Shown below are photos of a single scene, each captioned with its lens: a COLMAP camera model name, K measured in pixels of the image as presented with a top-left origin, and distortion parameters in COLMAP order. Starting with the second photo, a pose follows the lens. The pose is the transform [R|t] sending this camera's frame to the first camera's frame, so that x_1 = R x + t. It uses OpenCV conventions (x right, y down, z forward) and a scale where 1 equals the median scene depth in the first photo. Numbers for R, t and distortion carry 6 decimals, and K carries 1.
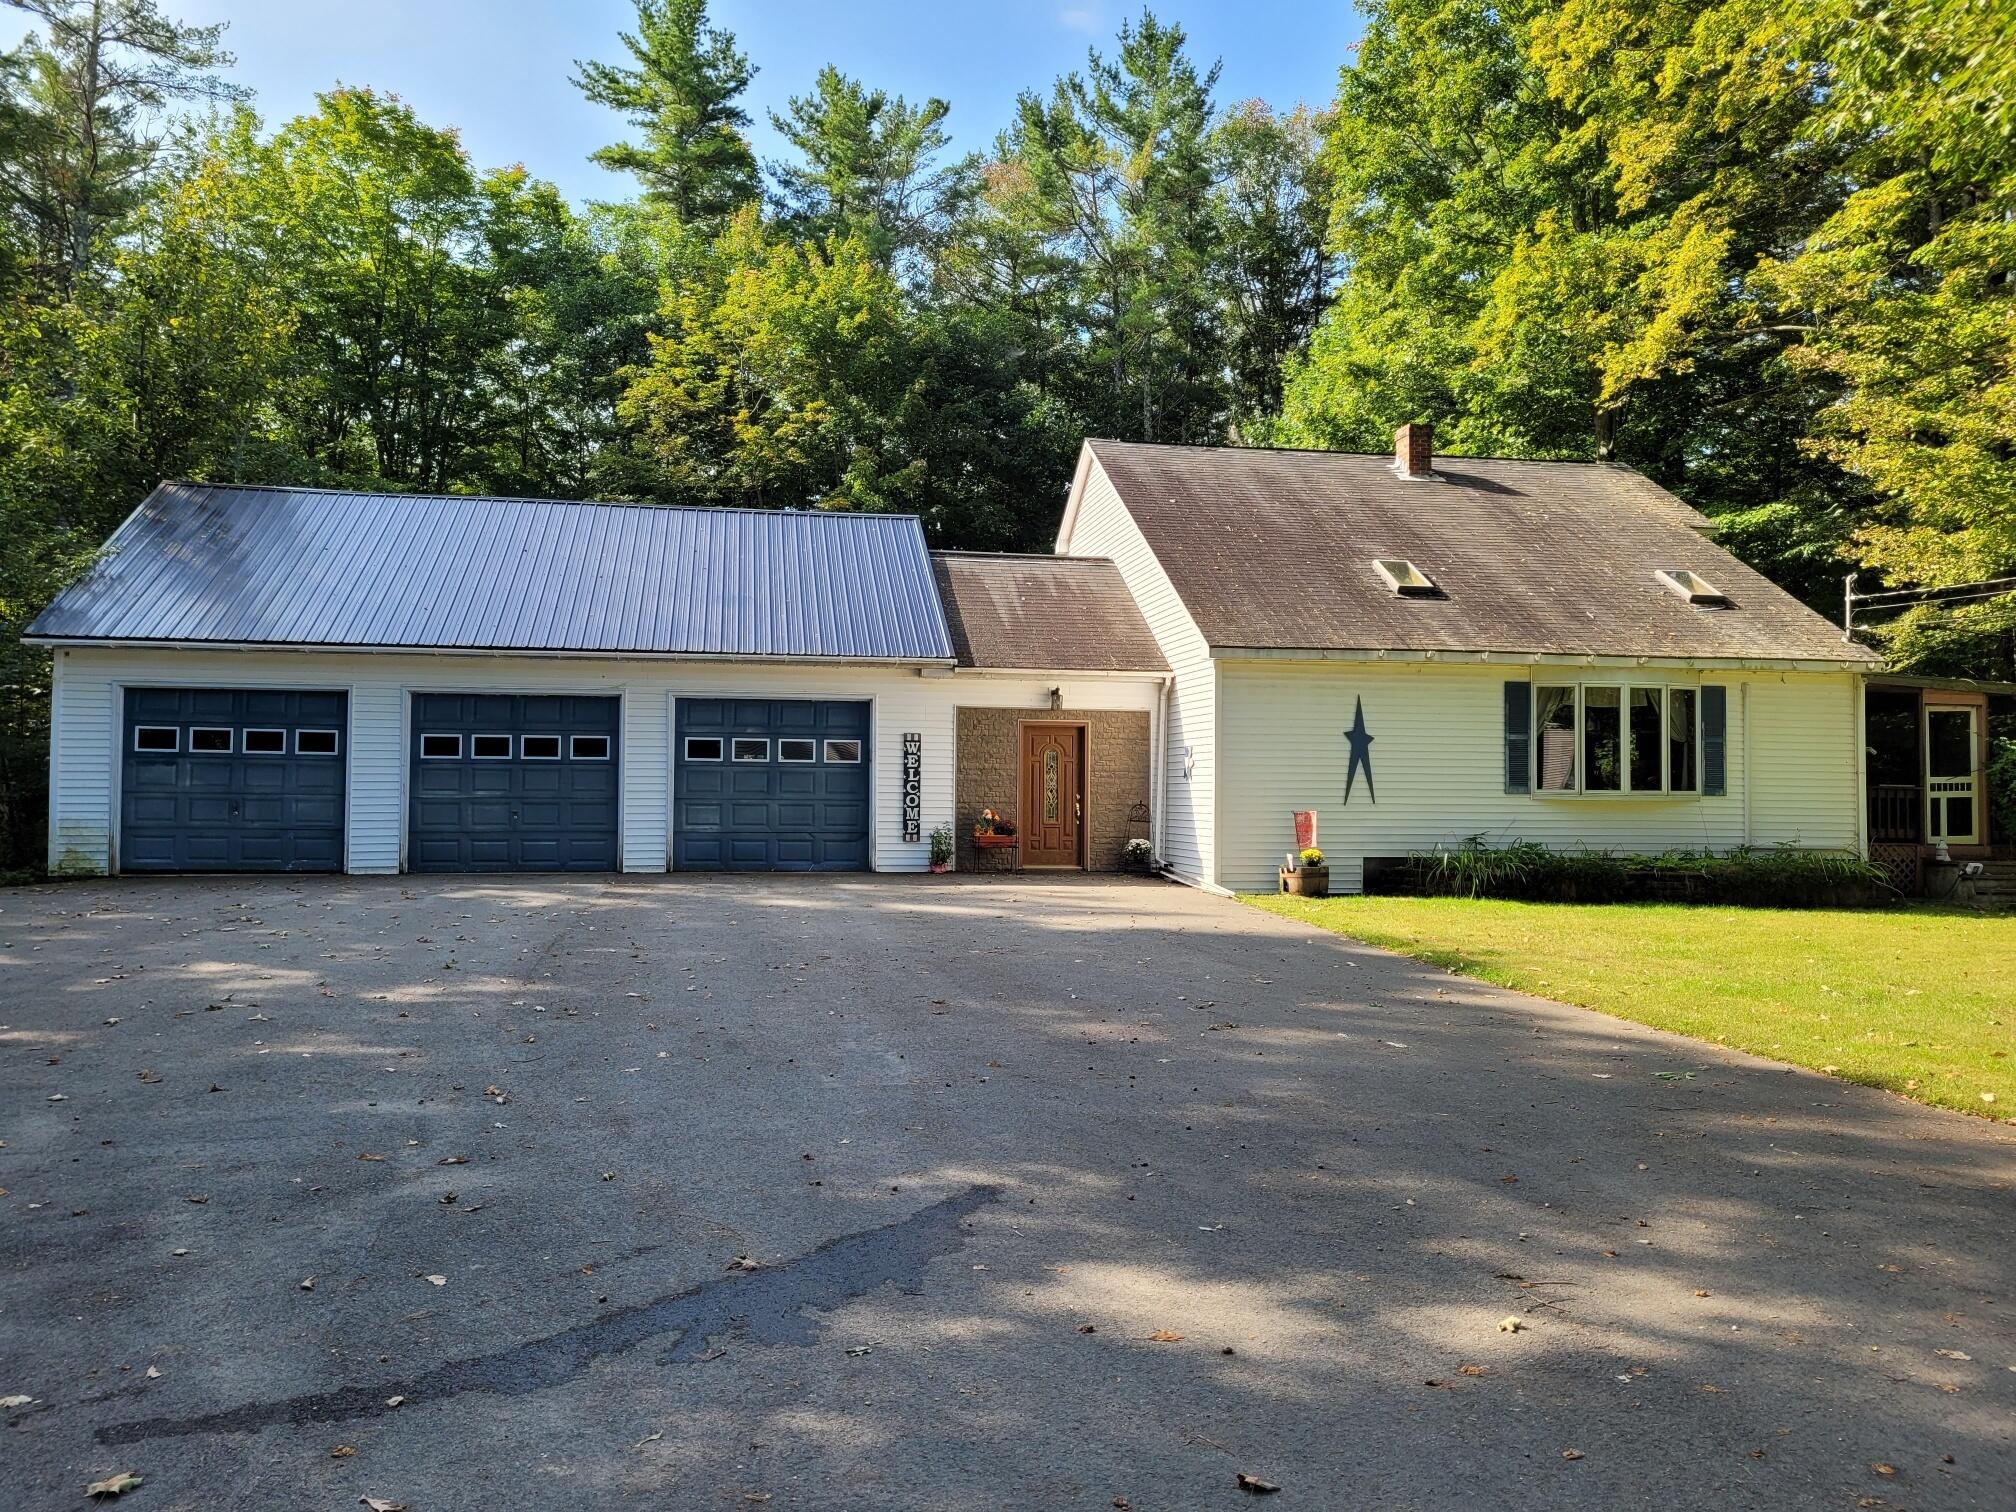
lens RADIAL K [[1507.0, 0, 1005.2], [0, 1507.0, 739.4], [0, 0, 1]] dist [0.043190, -0.022784]
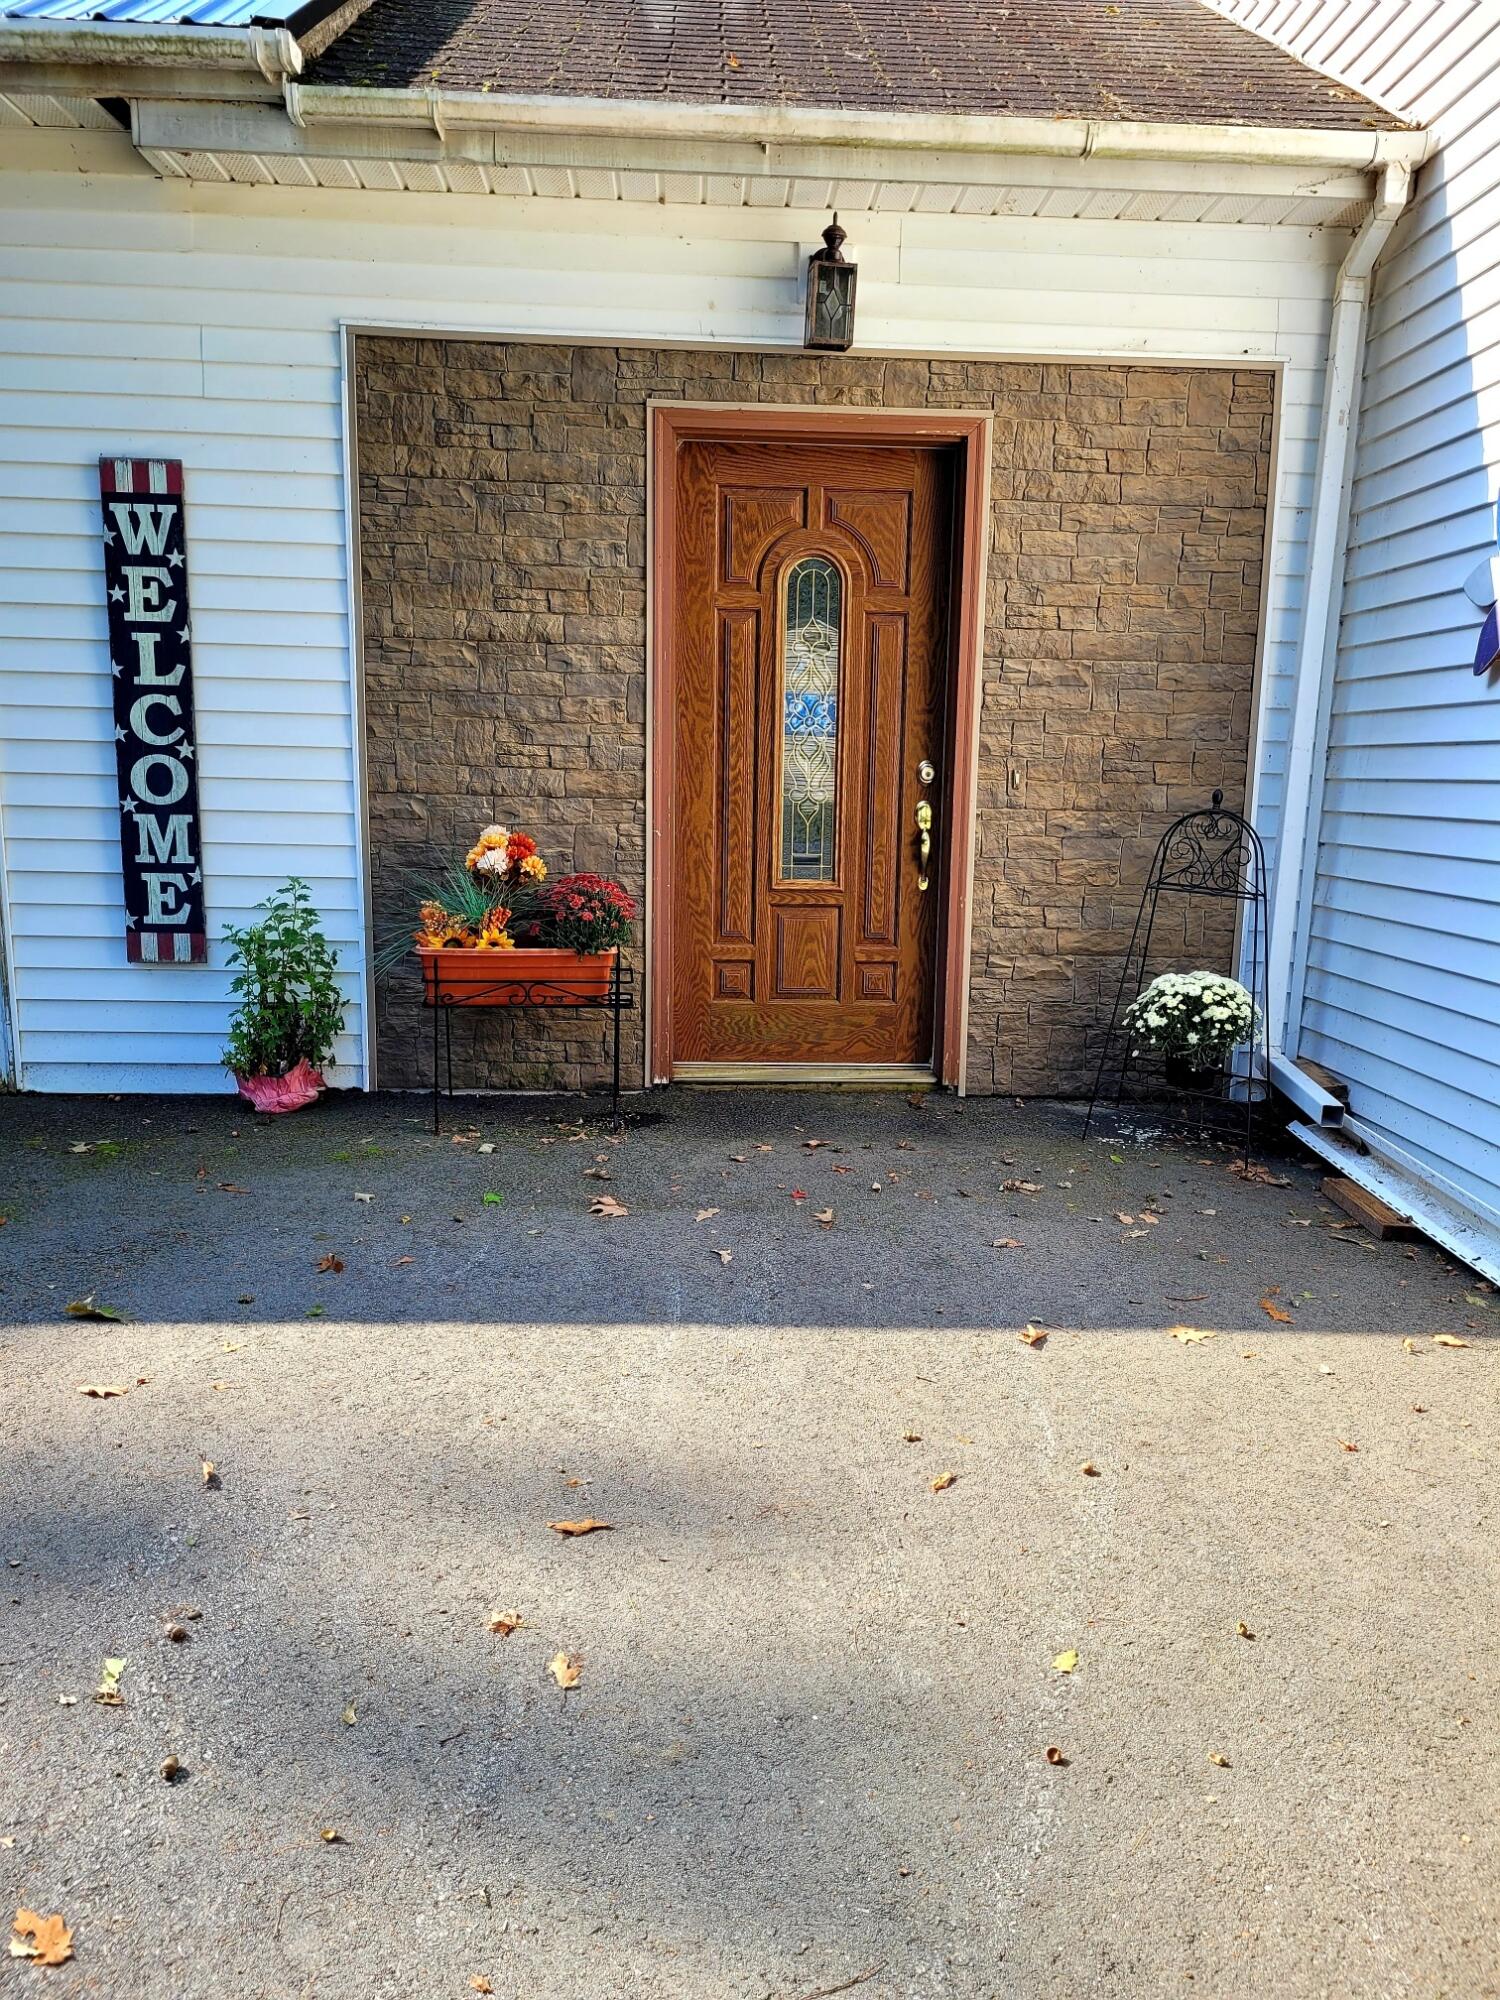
lens RADIAL K [[1495.0, 0, 766.4], [0, 1495.0, 1004.7], [0, 0, 1]] dist [0.043190, -0.022784]
pose [[0.992615, 0.029355, -0.117698, 0.052343], [-0.006433, 0.981651, 0.190578, 0.029664], [0.121133, -0.188413, 0.974591, 0.771908]]
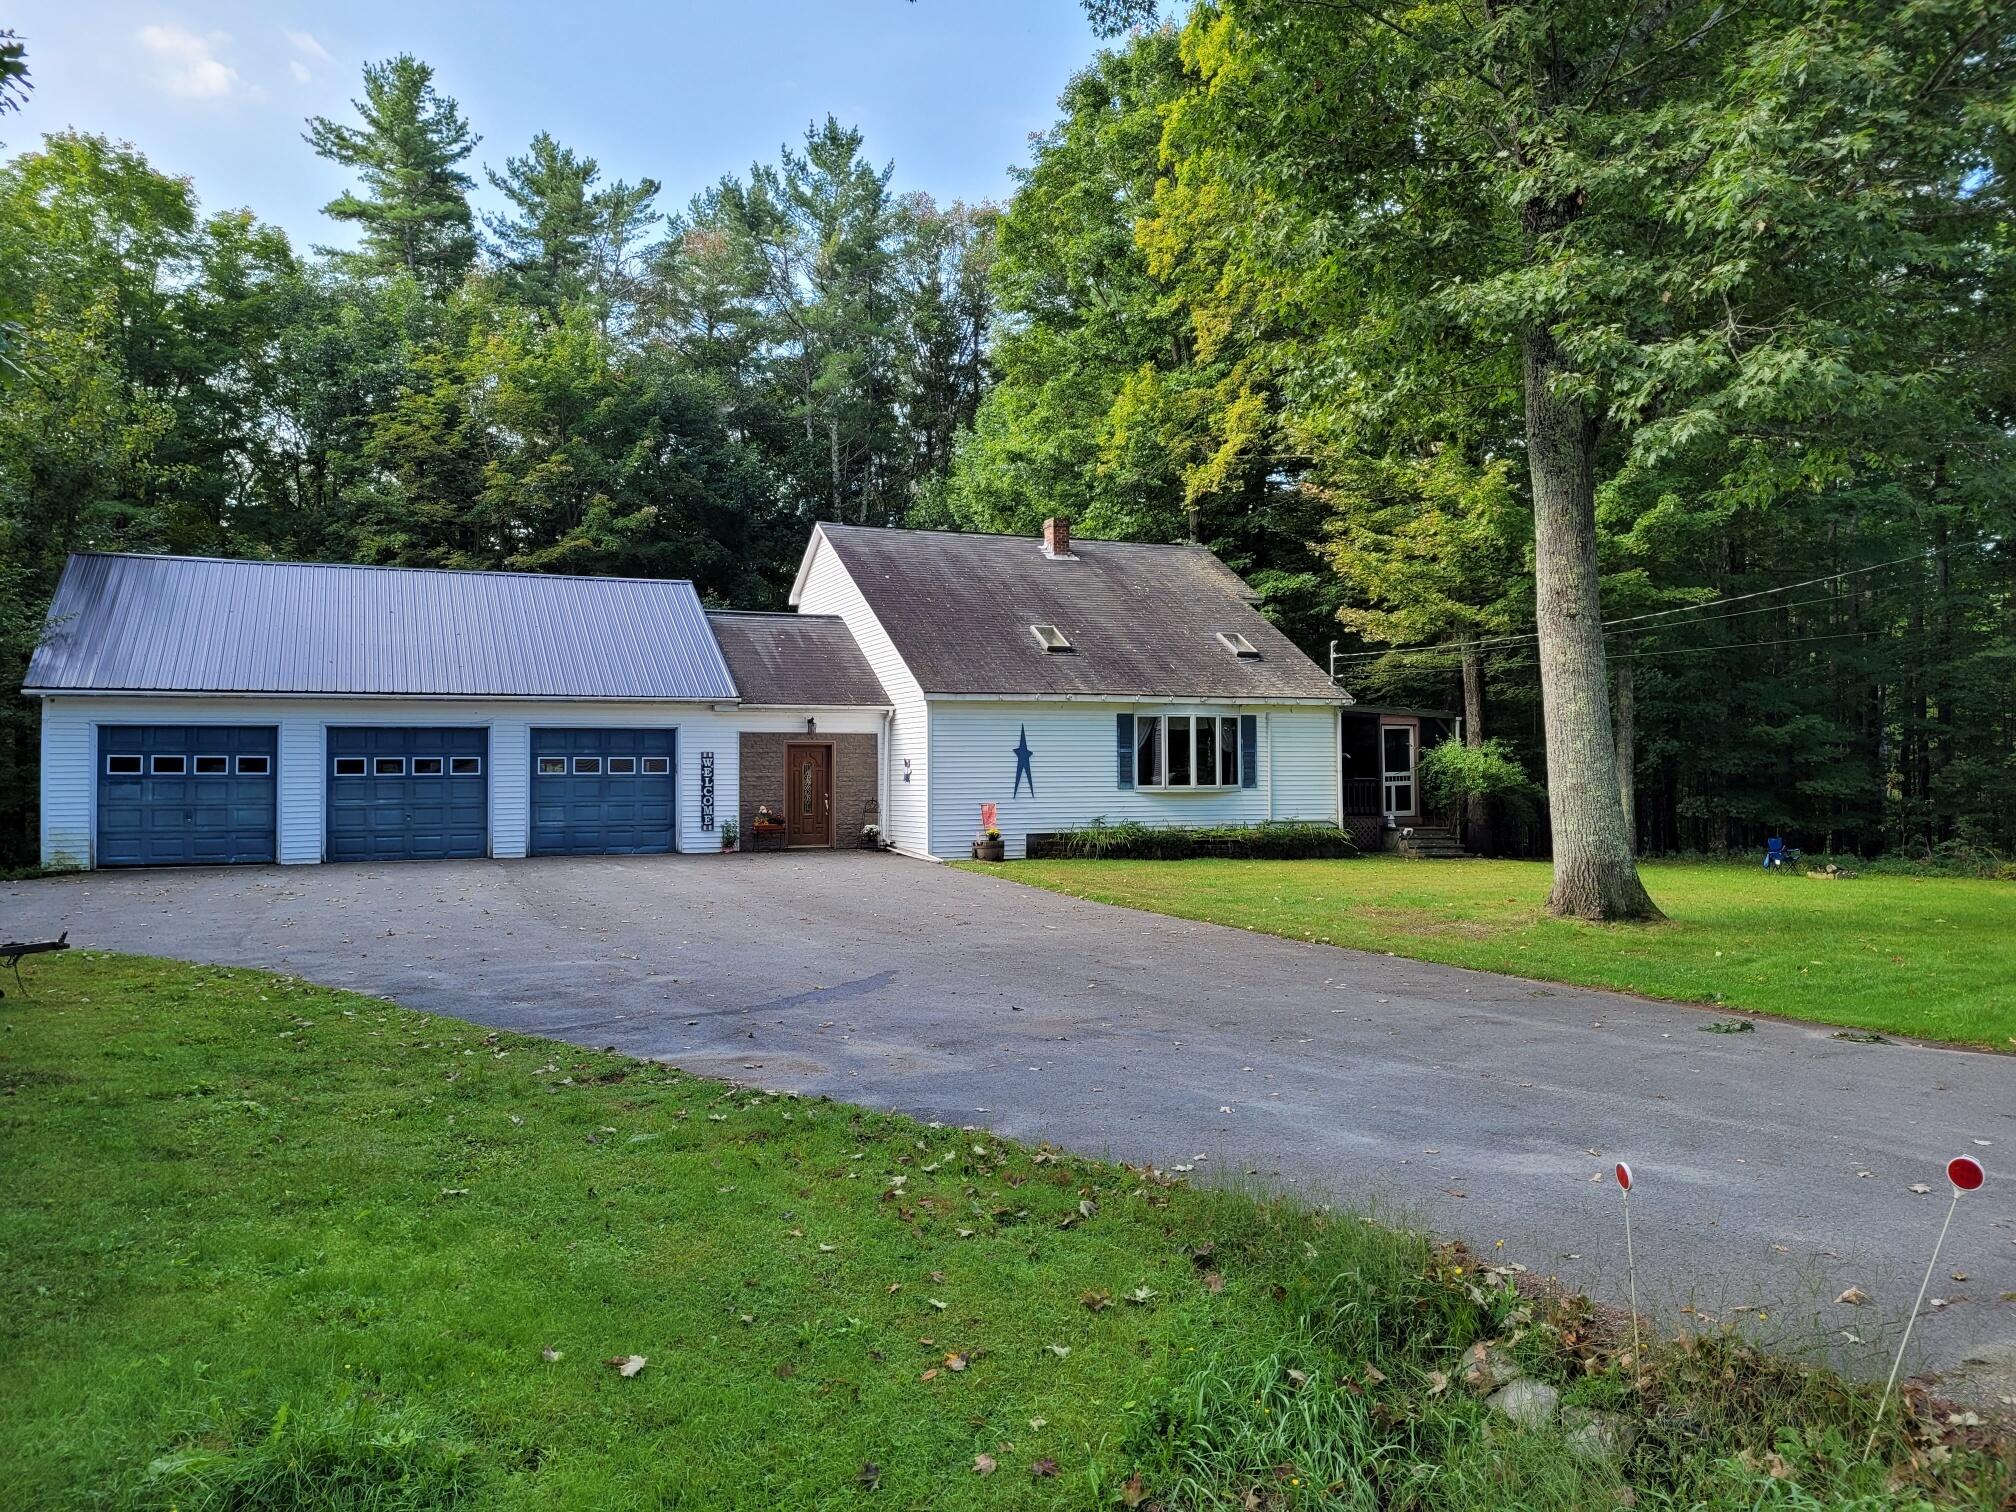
lens RADIAL K [[1507.0, 0, 992.6], [0, 1507.0, 724.4], [0, 0, 1]] dist [0.043190, -0.022784]
pose [[0.975391, -0.006752, 0.220379, -0.109234], [0.006604, 0.999977, 0.001405, -0.028664], [-0.220384, 0.000085, 0.975413, -0.393915]]
